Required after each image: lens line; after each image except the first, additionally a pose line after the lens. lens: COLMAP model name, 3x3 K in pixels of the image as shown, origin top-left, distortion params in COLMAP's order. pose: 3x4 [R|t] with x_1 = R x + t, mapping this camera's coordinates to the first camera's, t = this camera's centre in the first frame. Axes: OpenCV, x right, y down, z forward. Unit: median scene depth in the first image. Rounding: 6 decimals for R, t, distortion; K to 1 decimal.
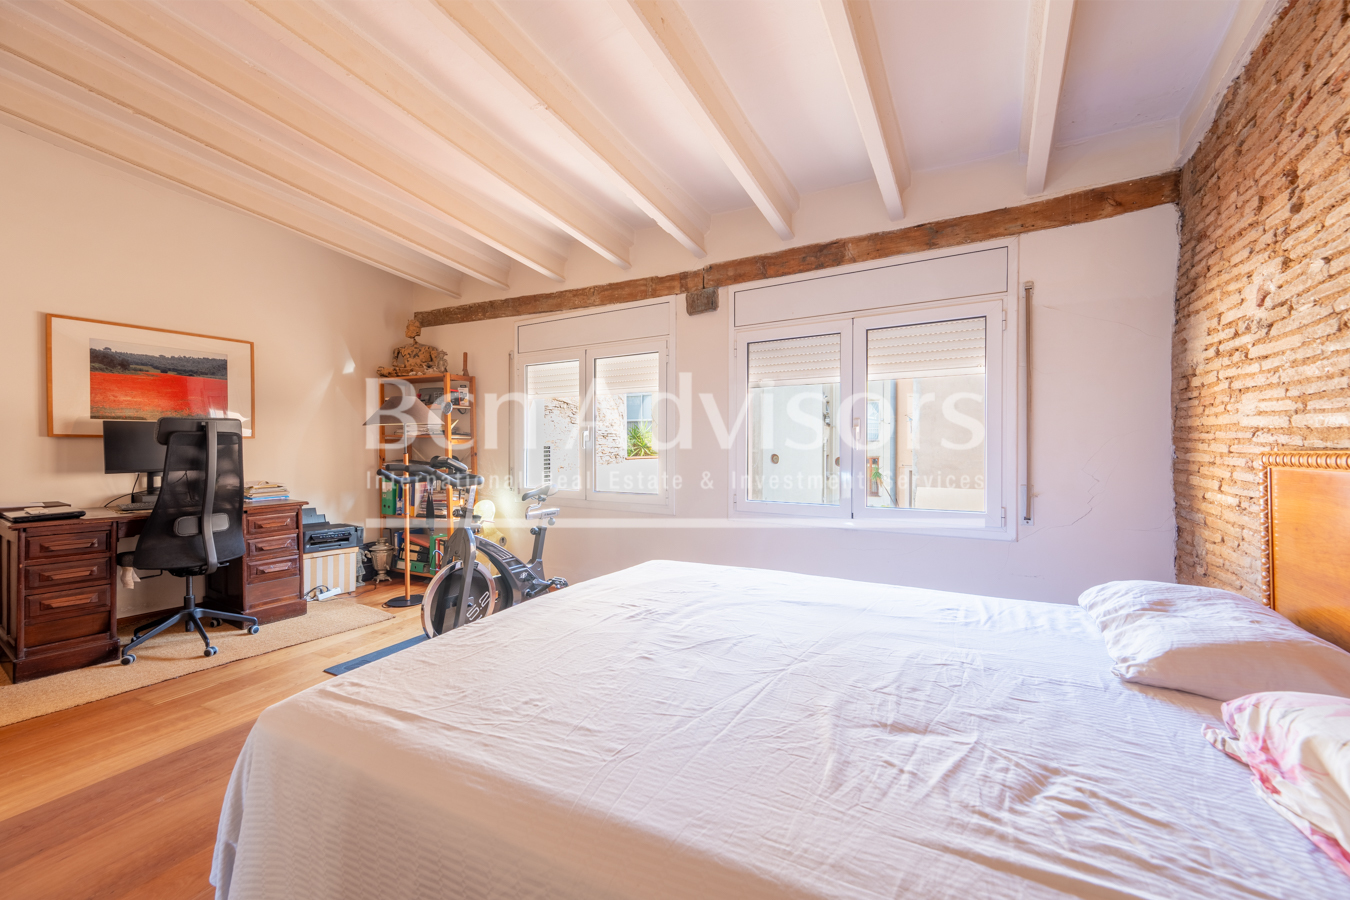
lens RADIAL K [[531.3, 0, 676.6], [0, 531.3, 451.7], [0, 0, 1]] dist [-0.002289, 0.001147]
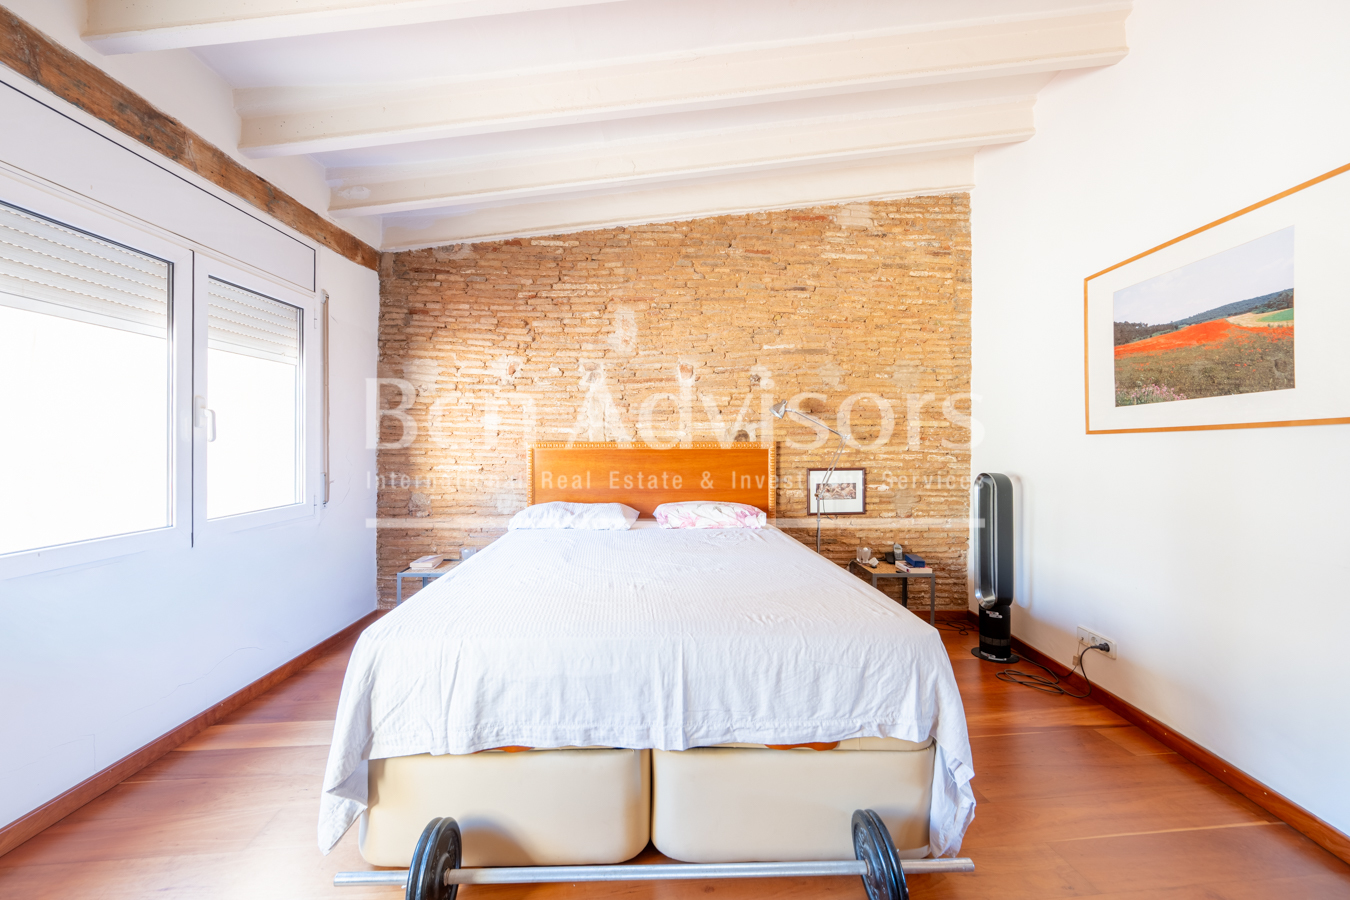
lens RADIAL K [[531.3, 0, 673.4], [0, 531.3, 445.2], [0, 0, 1]] dist [-0.002289, 0.001147]
pose [[-0.497331, -0.001110, 0.867560, -0.597545], [0.002979, 0.999991, 0.002987, 0.000427], [-0.867556, 0.004070, -0.497323, 0.836654]]
